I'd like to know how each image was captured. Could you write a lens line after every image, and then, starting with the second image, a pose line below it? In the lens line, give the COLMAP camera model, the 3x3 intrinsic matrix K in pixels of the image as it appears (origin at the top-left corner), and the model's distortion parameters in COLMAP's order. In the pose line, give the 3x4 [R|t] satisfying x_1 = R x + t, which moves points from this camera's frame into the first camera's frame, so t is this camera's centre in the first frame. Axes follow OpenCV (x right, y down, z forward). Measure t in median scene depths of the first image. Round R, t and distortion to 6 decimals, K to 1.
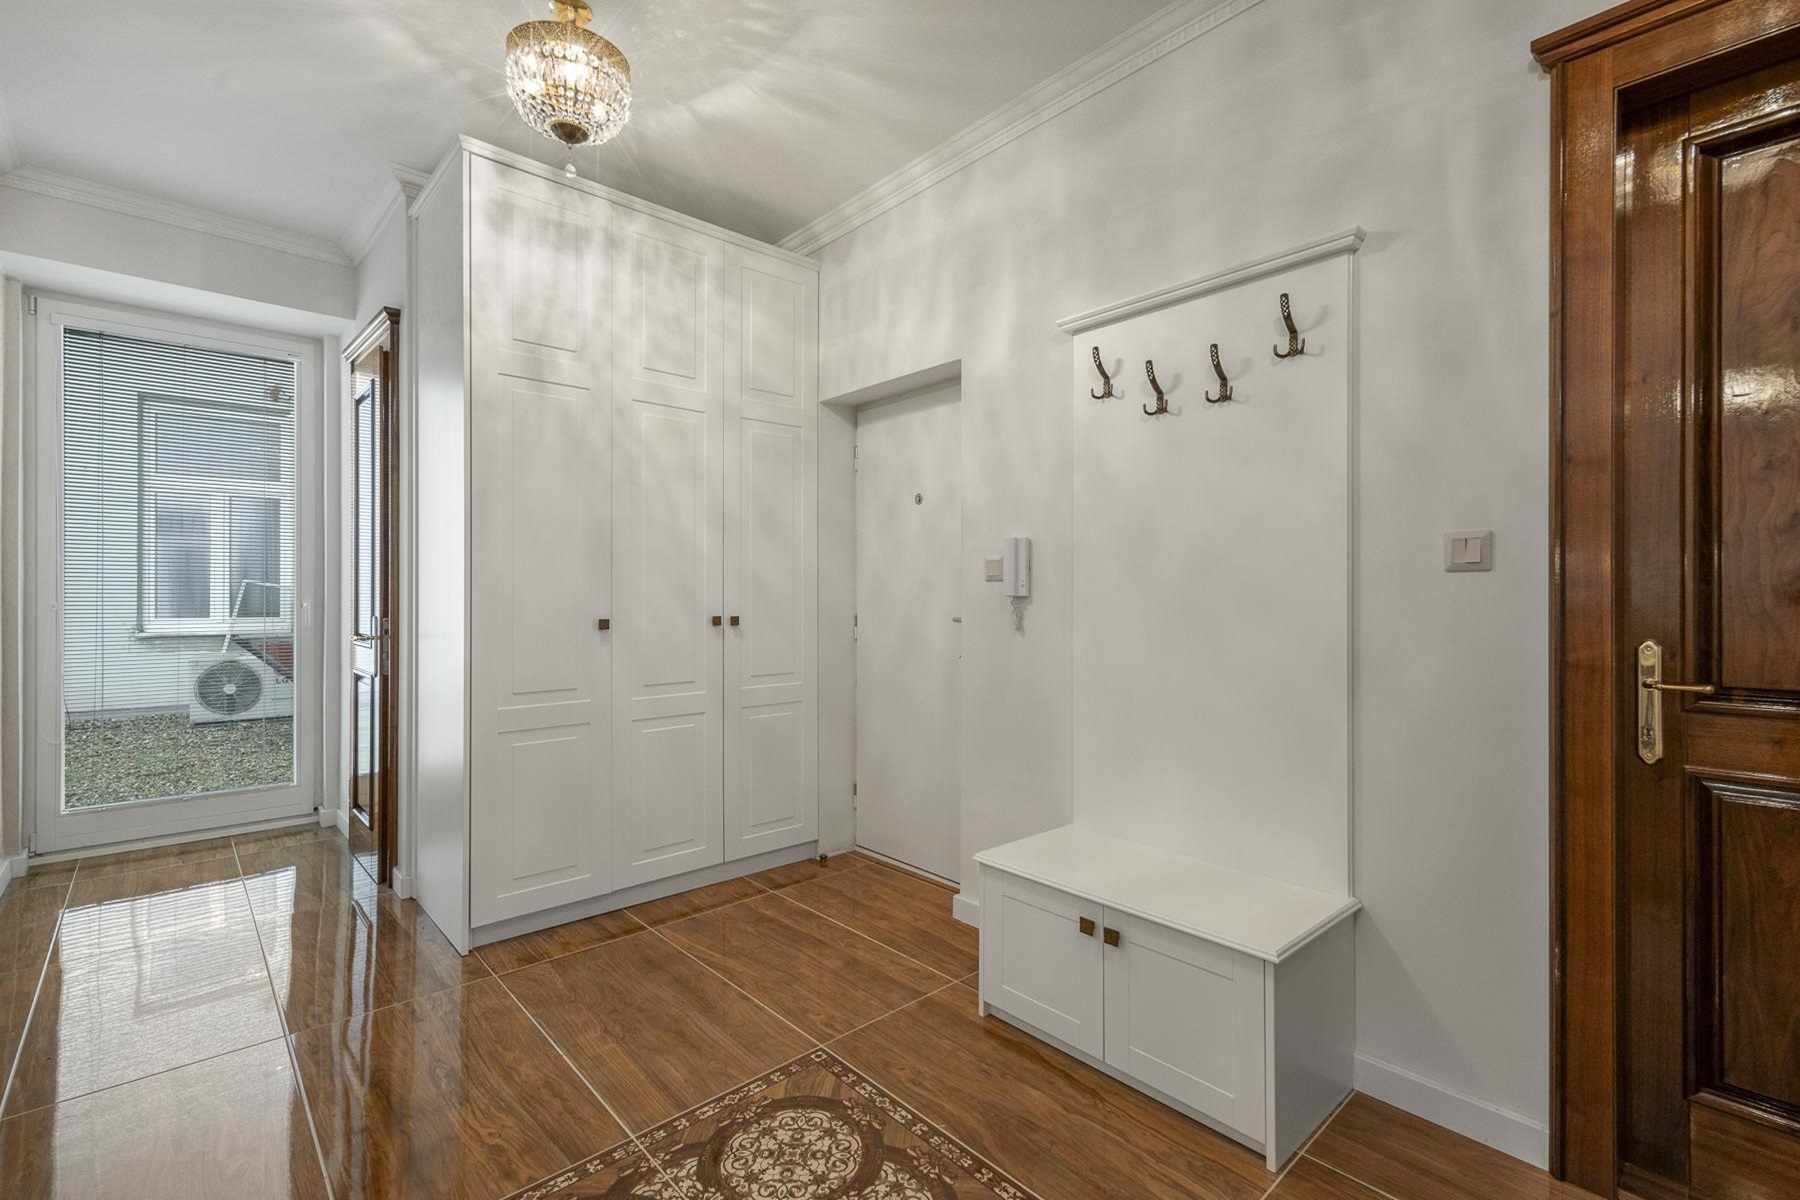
lens RADIAL K [[795.4, 0, 911.2], [0, 795.4, 597.0], [0, 0, 1]] dist [0.002895, -0.000196]
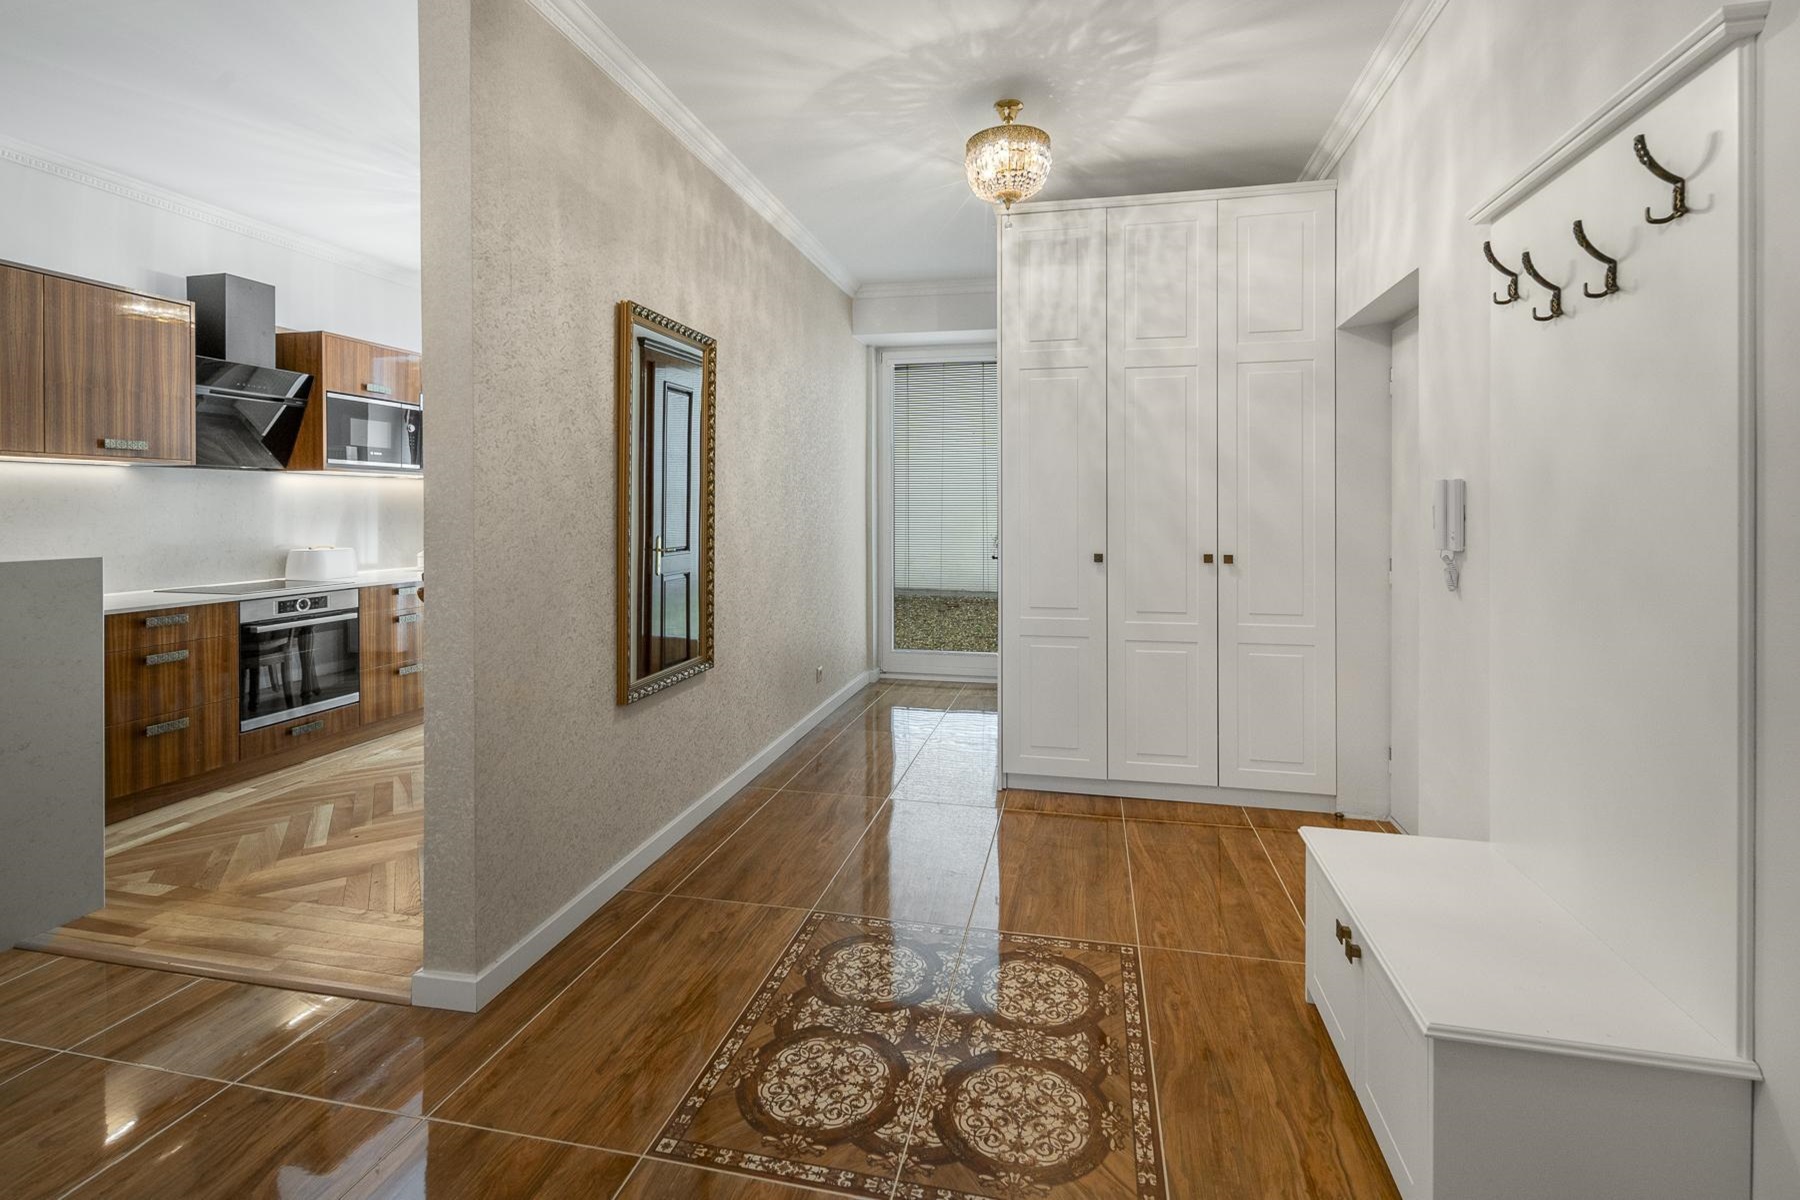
lens RADIAL K [[808.1, 0, 921.6], [0, 808.1, 512.1], [0, 0, 1]] dist [-0.003517, -0.000619]
pose [[0.575925, 0.003648, -0.817494, 0.477438], [0.000193, 0.999989, 0.004599, -0.042102], [0.817502, -0.002806, 0.575918, 0.067506]]
